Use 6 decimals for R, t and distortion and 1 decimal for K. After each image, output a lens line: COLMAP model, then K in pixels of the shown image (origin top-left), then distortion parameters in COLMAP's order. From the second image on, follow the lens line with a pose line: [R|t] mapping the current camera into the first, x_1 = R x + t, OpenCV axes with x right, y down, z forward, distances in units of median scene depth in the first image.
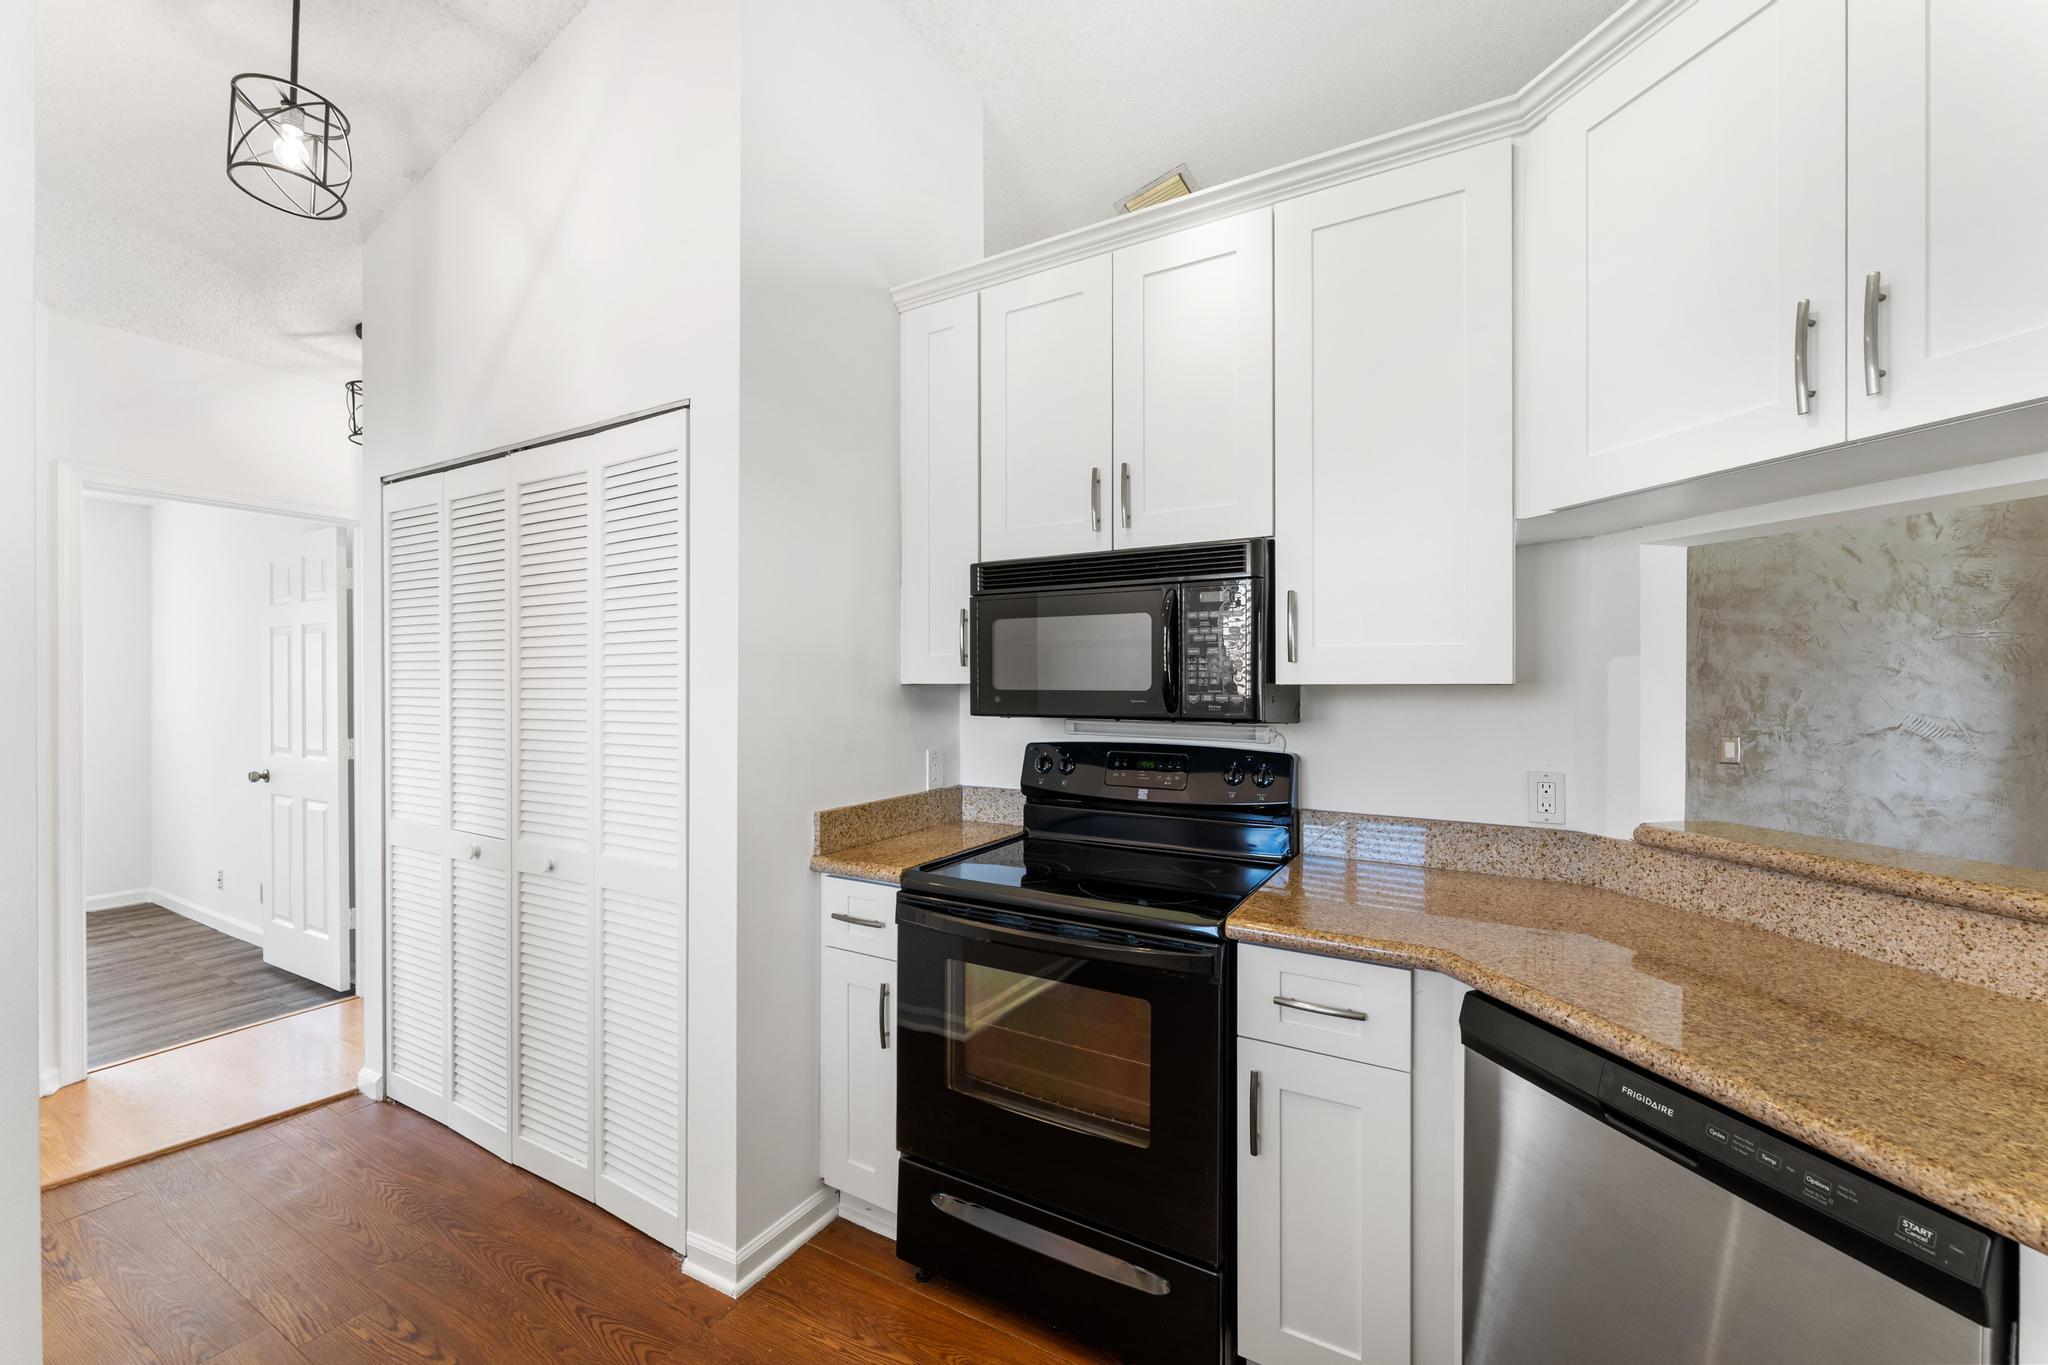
lens RADIAL K [[795.1, 0, 1024.0], [0, 795.1, 682.5], [0, 0, 1]] dist [-0.000634, 0.000044]
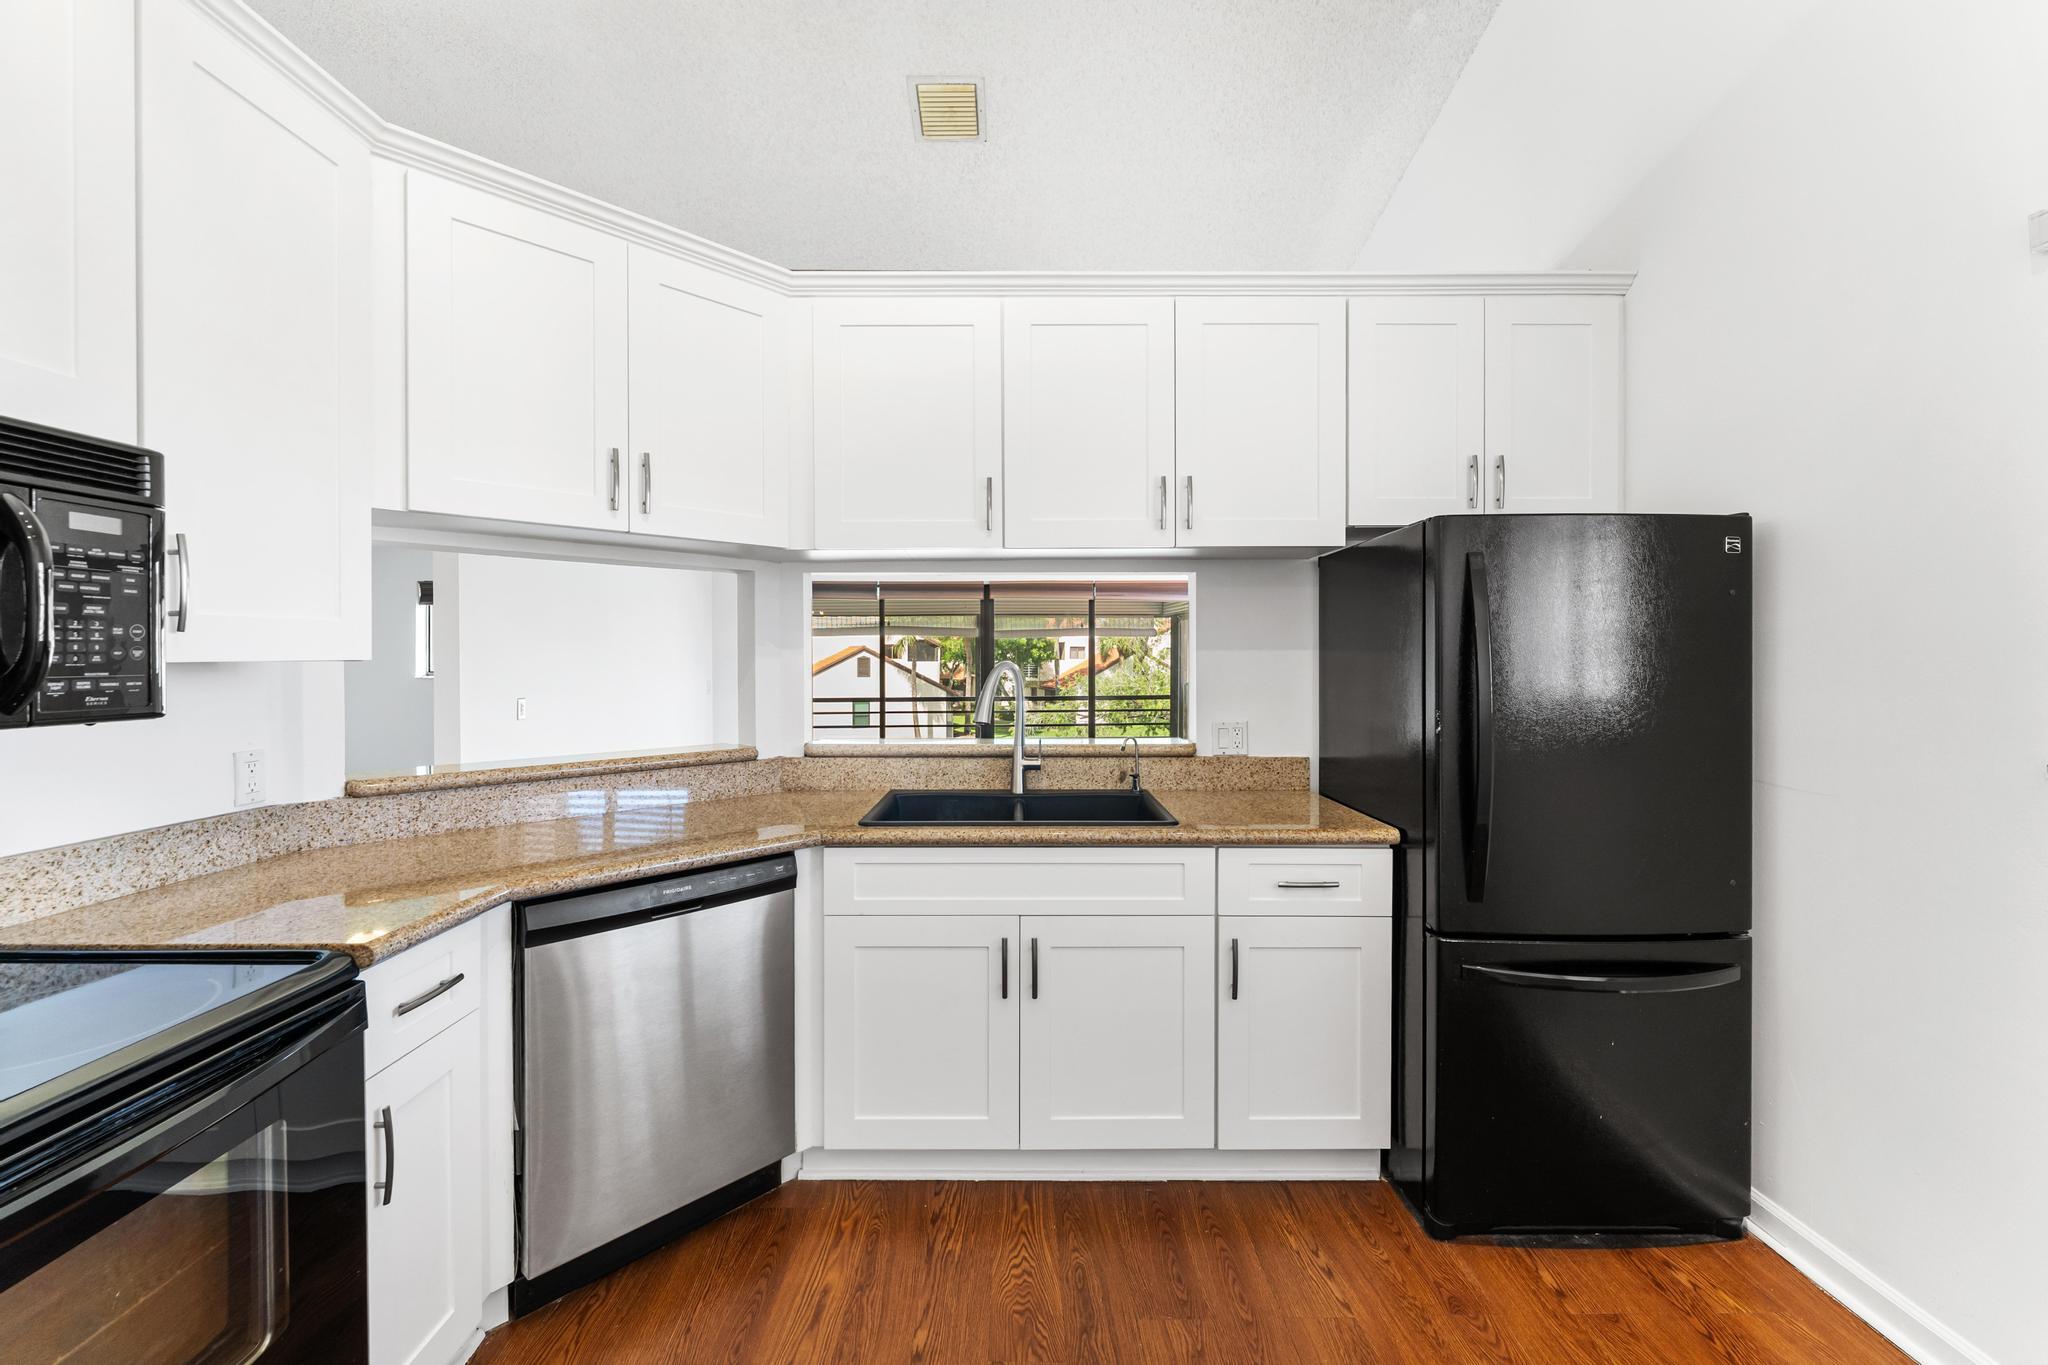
lens RADIAL K [[798.8, 0, 1019.3], [0, 798.8, 657.9], [0, 0, 1]] dist [0.000161, 0.000028]
pose [[-0.497504, -0.001632, 0.867460, -0.662345], [-0.003122, 0.999995, 0.000091, -0.004251], [-0.867456, -0.002663, -0.497507, 0.676674]]
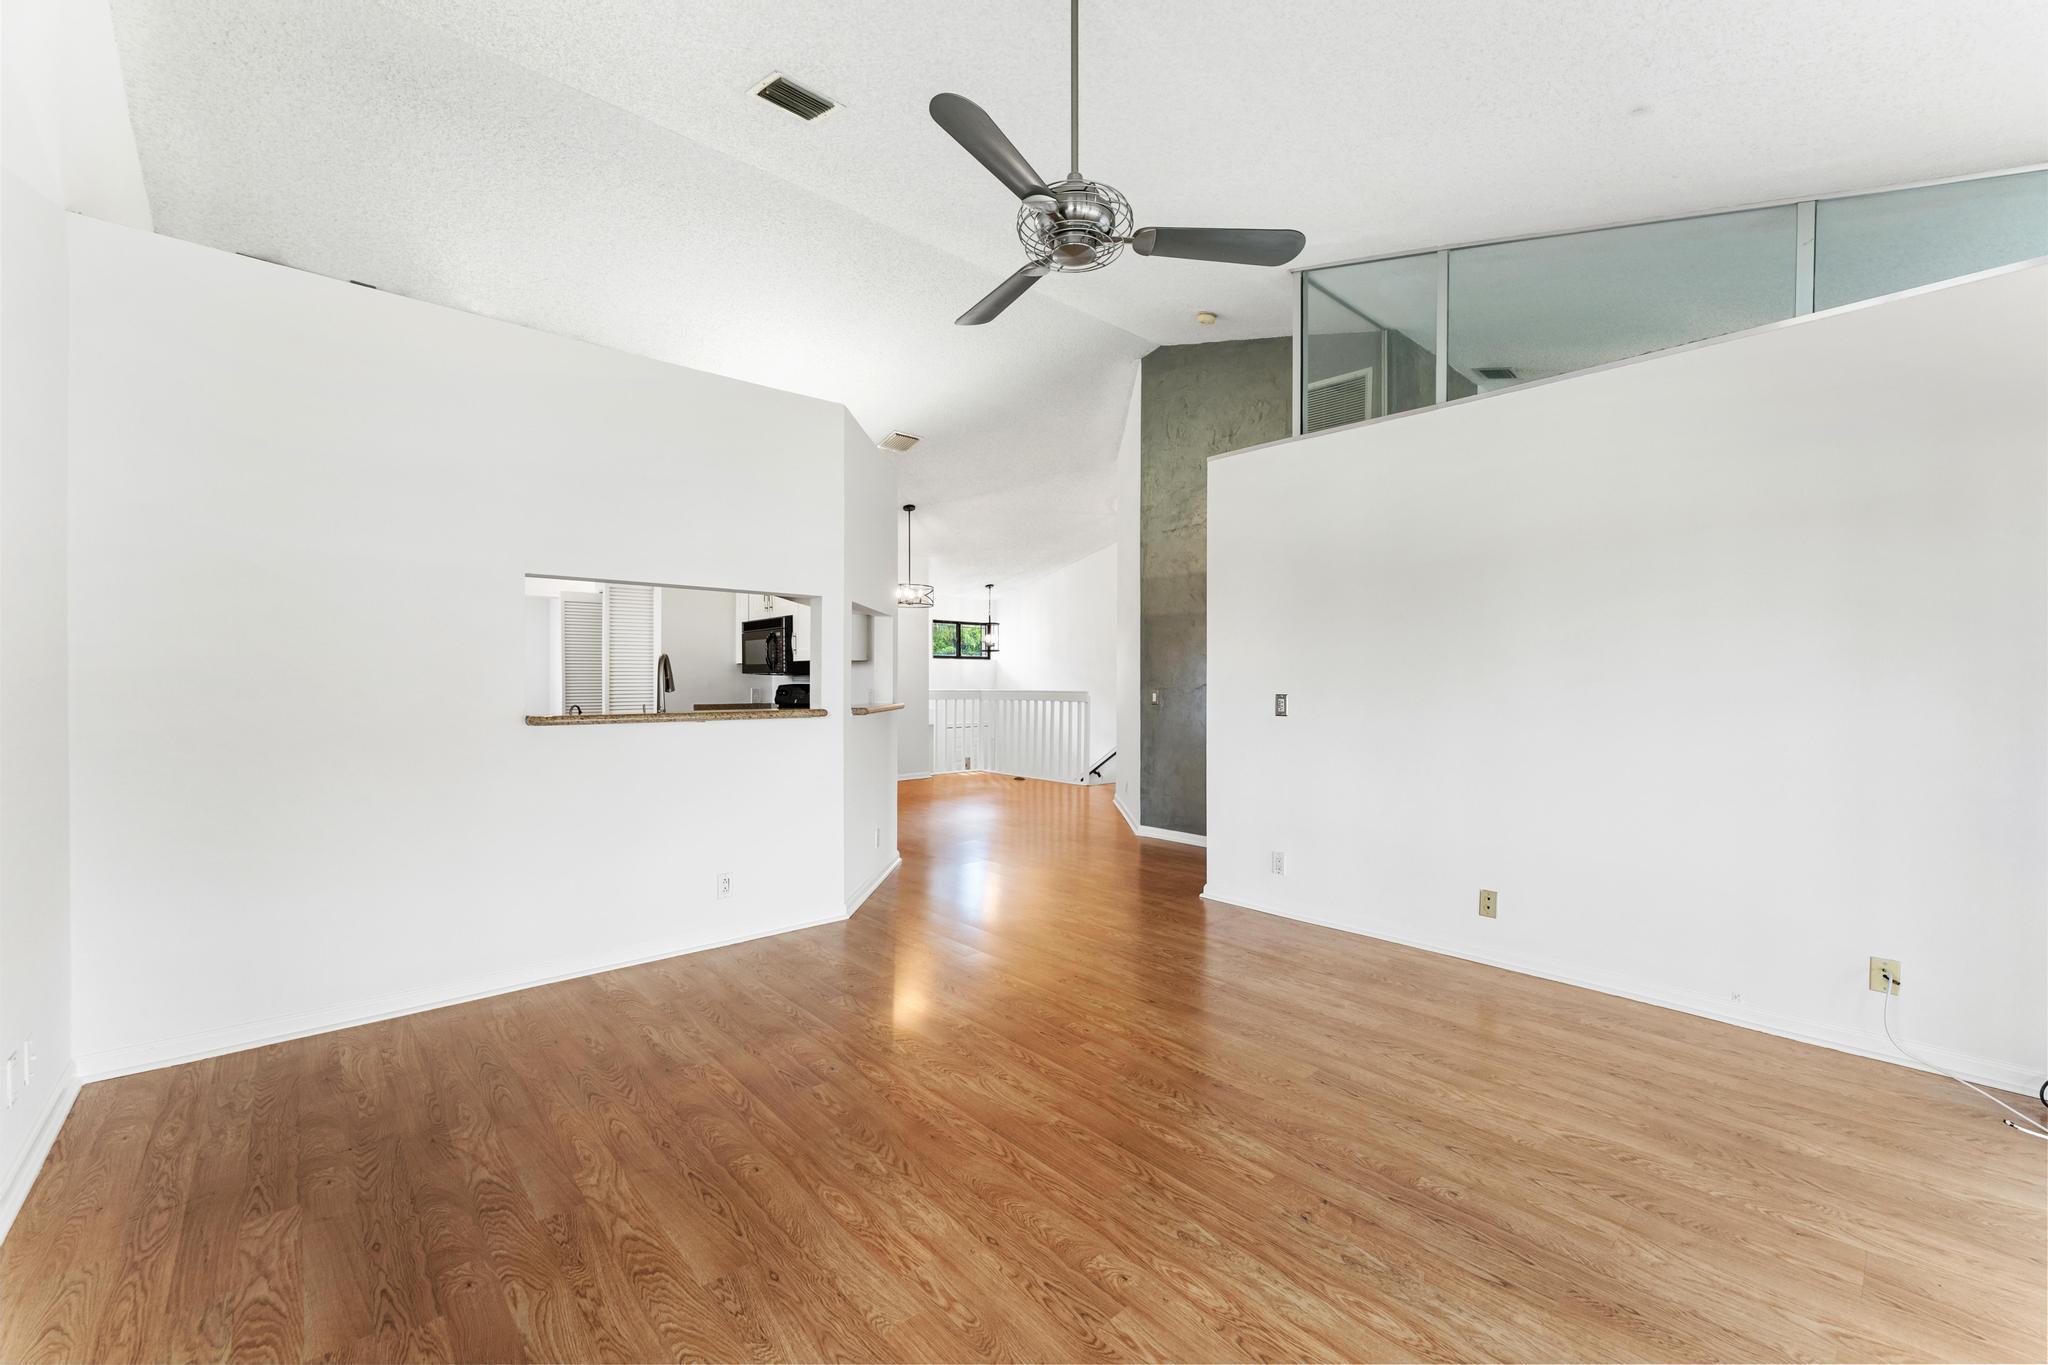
lens RADIAL K [[821.6, 0, 1024.0], [0, 821.6, 682.5], [0, 0, 1]] dist [-0.005327, -0.000188]
pose [[0.949435, 0.001415, -0.313959, 2.519897], [0.000143, 0.999988, 0.004937, 0.082502], [0.313963, -0.004732, 0.949424, -2.086771]]
